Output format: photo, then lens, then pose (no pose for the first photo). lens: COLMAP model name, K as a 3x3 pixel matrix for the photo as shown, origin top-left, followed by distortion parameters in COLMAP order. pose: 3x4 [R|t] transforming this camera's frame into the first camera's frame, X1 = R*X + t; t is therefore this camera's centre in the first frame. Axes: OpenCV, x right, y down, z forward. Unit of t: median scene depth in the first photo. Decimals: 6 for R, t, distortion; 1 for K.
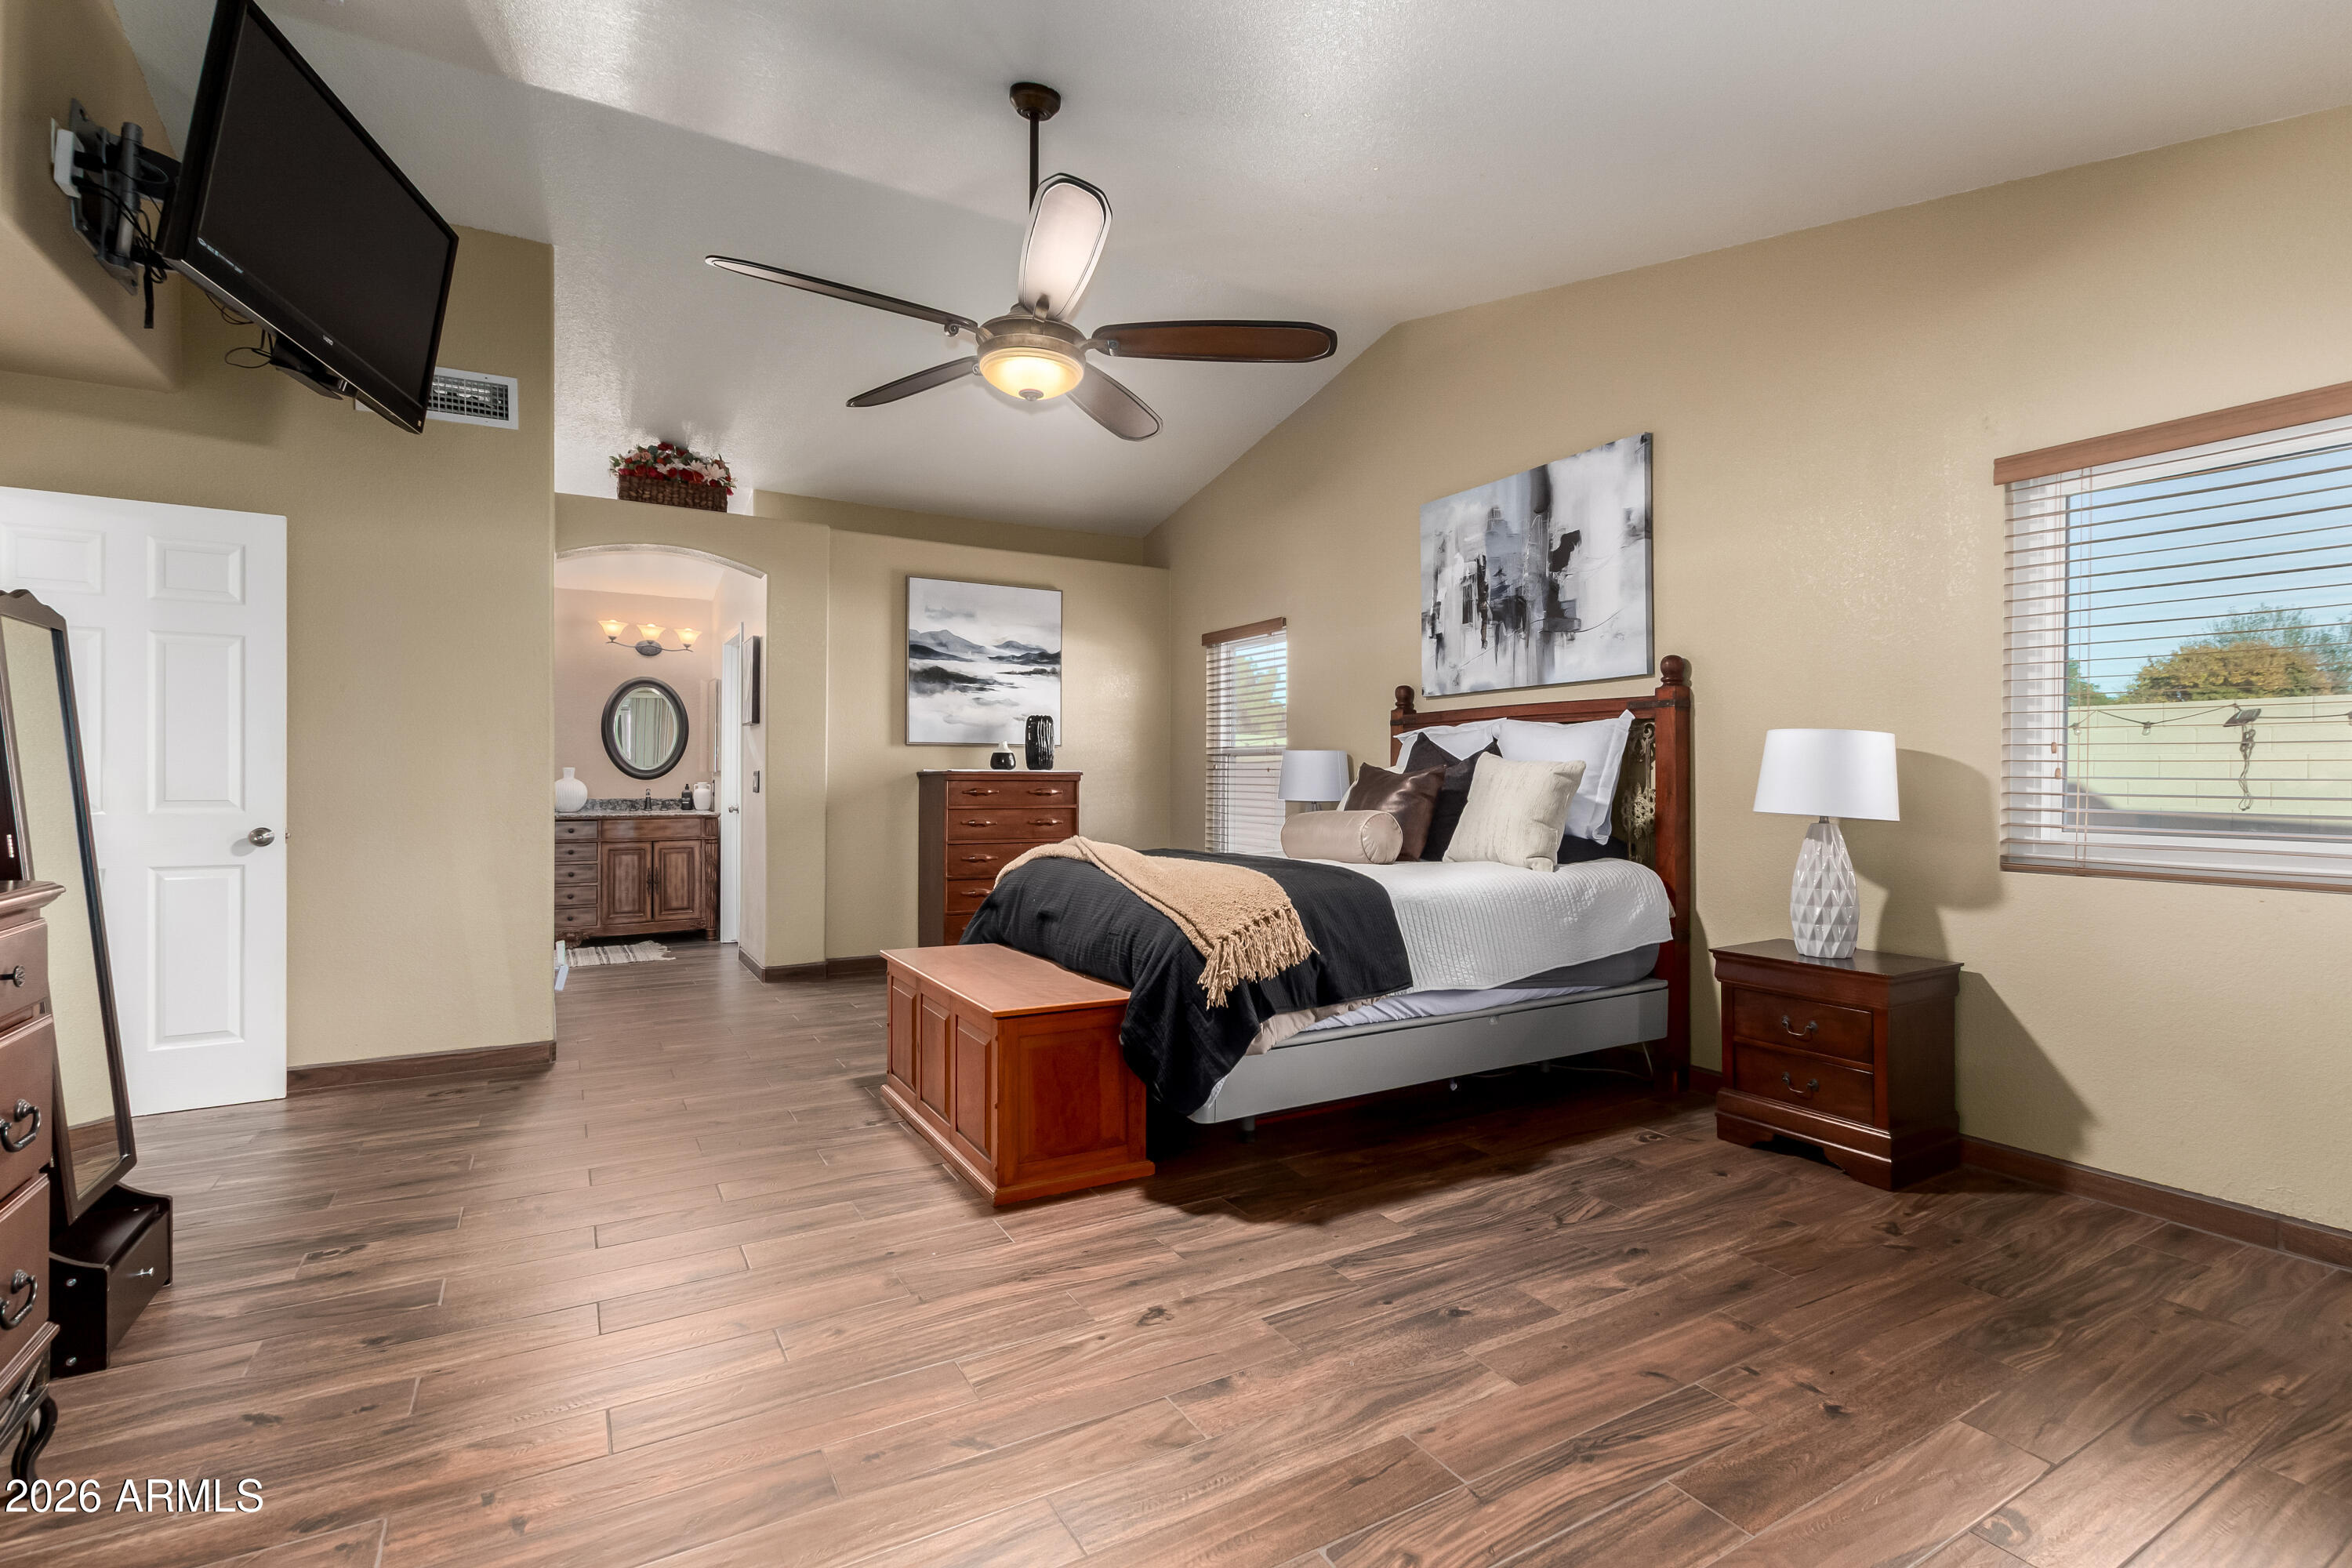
lens RADIAL K [[1075.9, 0, 1176.0], [0, 1075.9, 784.0], [0, 0, 1]] dist [0.003459, 0.000175]
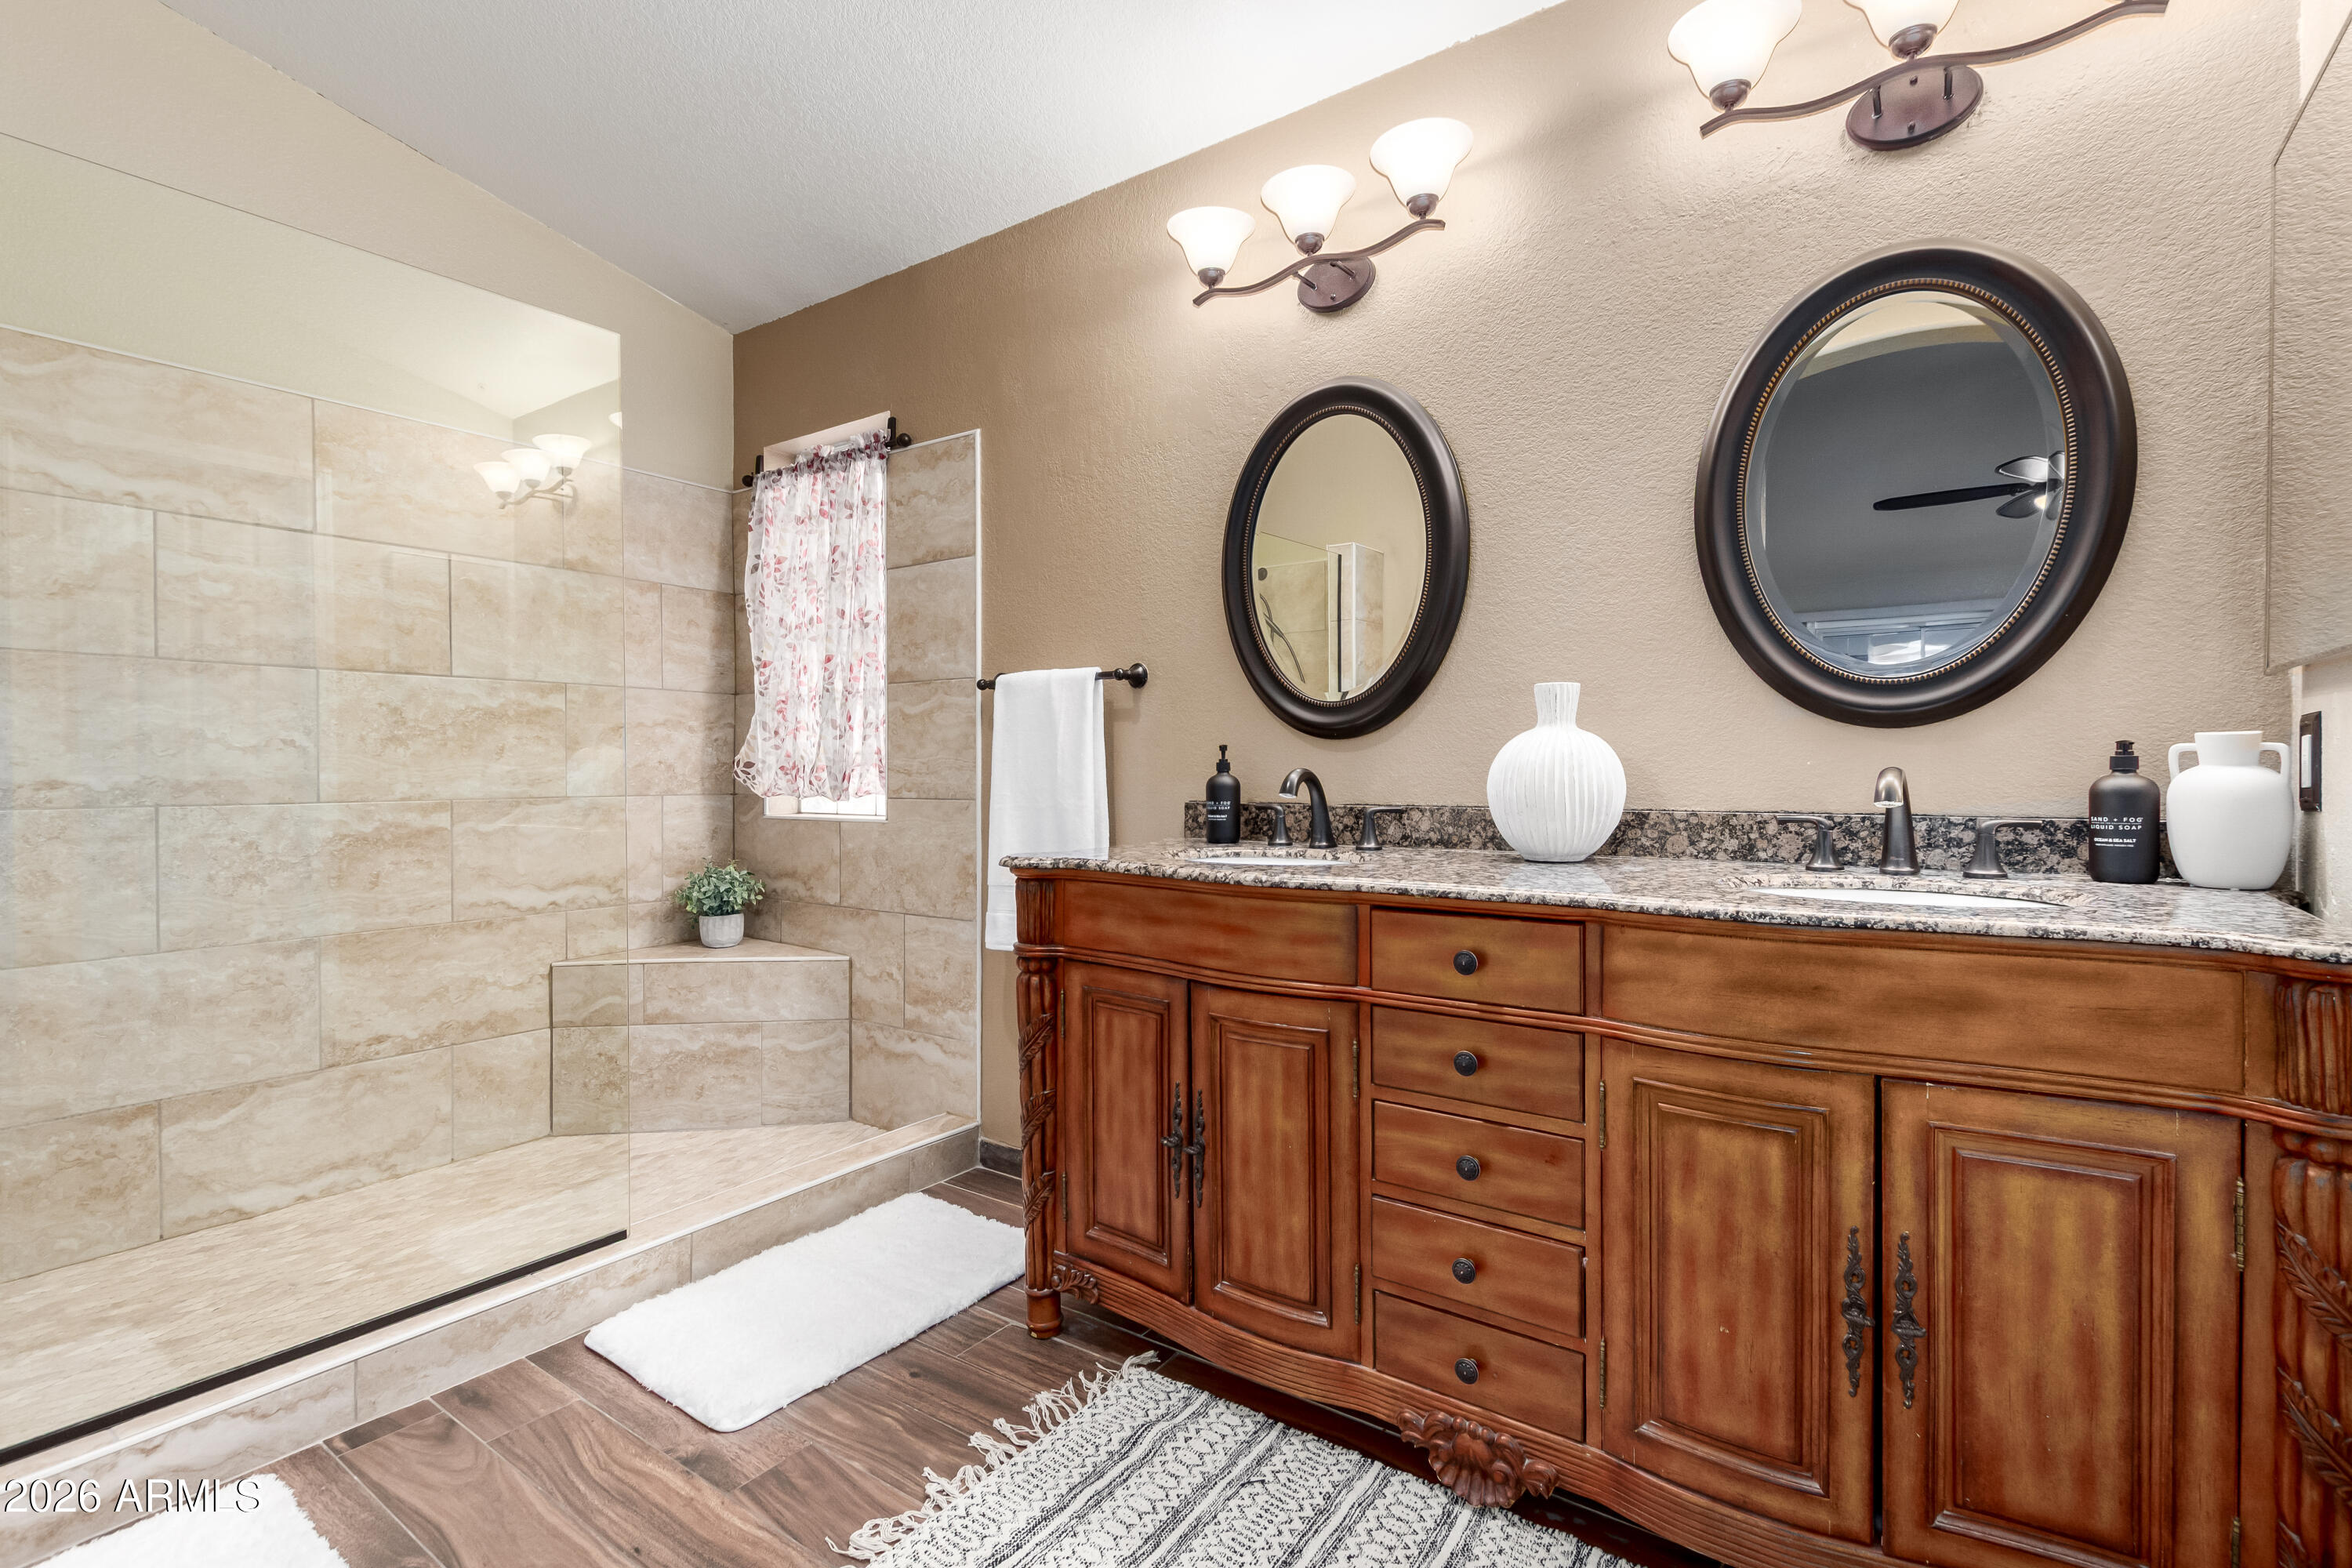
lens RADIAL K [[1075.9, 0, 1176.0], [0, 1075.9, 784.0], [0, 0, 1]] dist [0.003459, 0.000175]
pose [[0.414053, 0.008771, -0.910211, -0.374430], [0.003141, 0.999934, 0.011064, 0.004778], [0.910248, -0.007440, 0.413998, 0.822118]]
